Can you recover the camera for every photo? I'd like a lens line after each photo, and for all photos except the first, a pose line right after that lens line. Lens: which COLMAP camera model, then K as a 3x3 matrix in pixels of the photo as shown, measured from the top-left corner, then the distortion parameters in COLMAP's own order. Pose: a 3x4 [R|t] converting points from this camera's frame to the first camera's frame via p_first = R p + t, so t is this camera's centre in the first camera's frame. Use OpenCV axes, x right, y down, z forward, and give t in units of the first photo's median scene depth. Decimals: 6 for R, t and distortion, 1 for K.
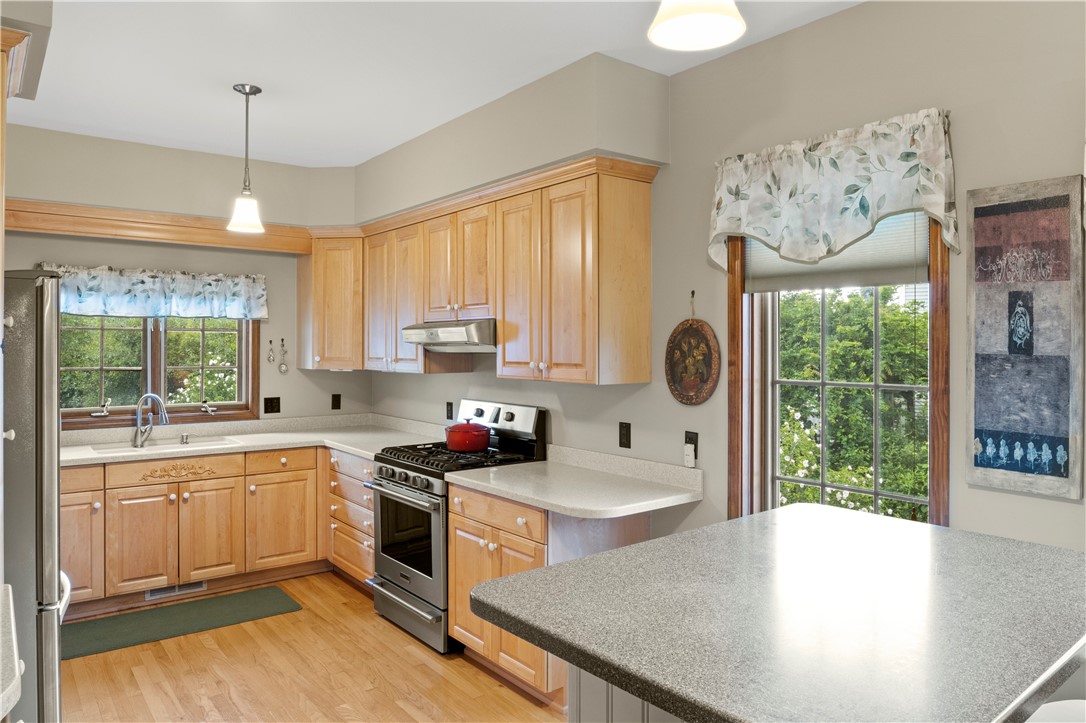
lens RADIAL K [[738.0, 0, 539.8], [0, 738.0, 355.4], [0, 0, 1]] dist [-0.005963, -0.000796]
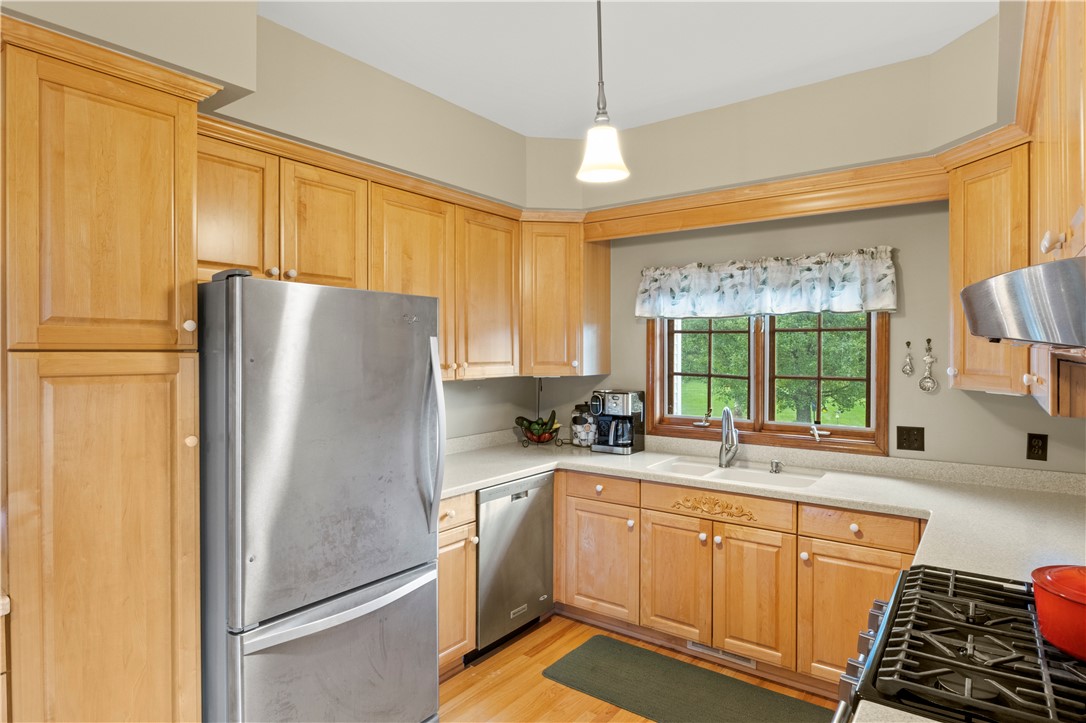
lens RADIAL K [[610.3, 0, 541.7], [0, 610.3, 358.4], [0, 0, 1]] dist [-0.004941, -0.000611]
pose [[0.273255, 0.011348, -0.961875, 0.087407], [-0.011430, 0.999898, 0.008549, -0.006789], [0.961874, 0.008658, 0.273357, 0.591031]]
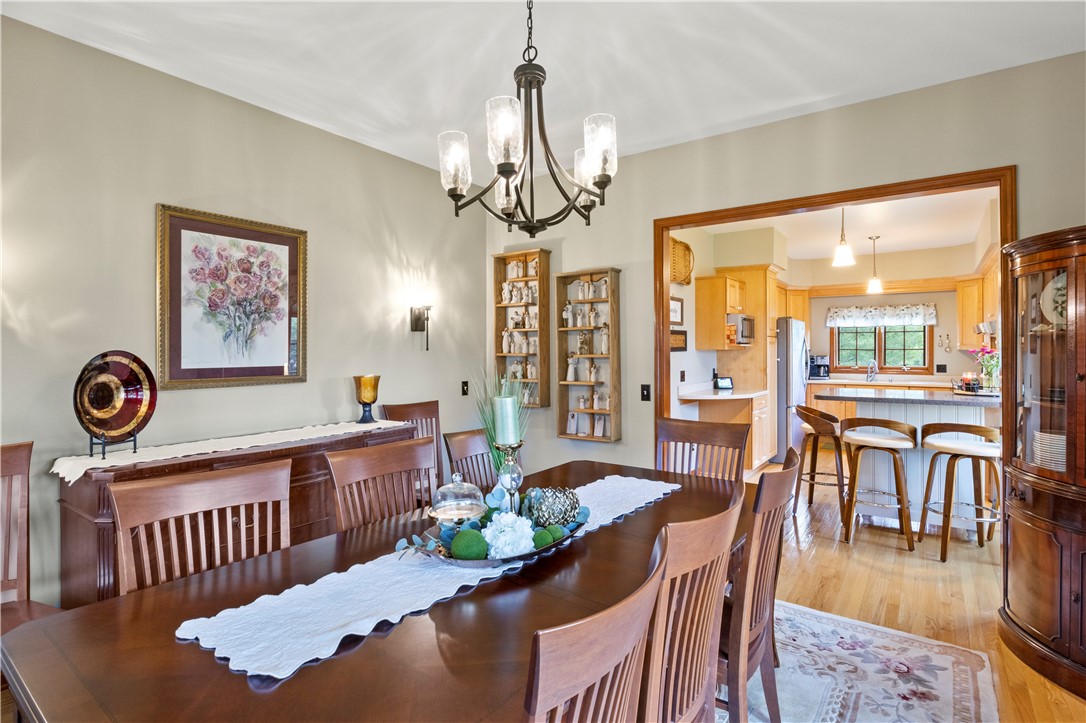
lens RADIAL K [[555.5, 0, 541.5], [0, 555.5, 352.1], [0, 0, 1]] dist [0.003093, 0.000049]
pose [[0.302326, 0.000986, -0.953204, 0.812260], [-0.005798, 0.999983, -0.000805, 0.034974], [0.953187, 0.005770, 0.302327, -0.512488]]
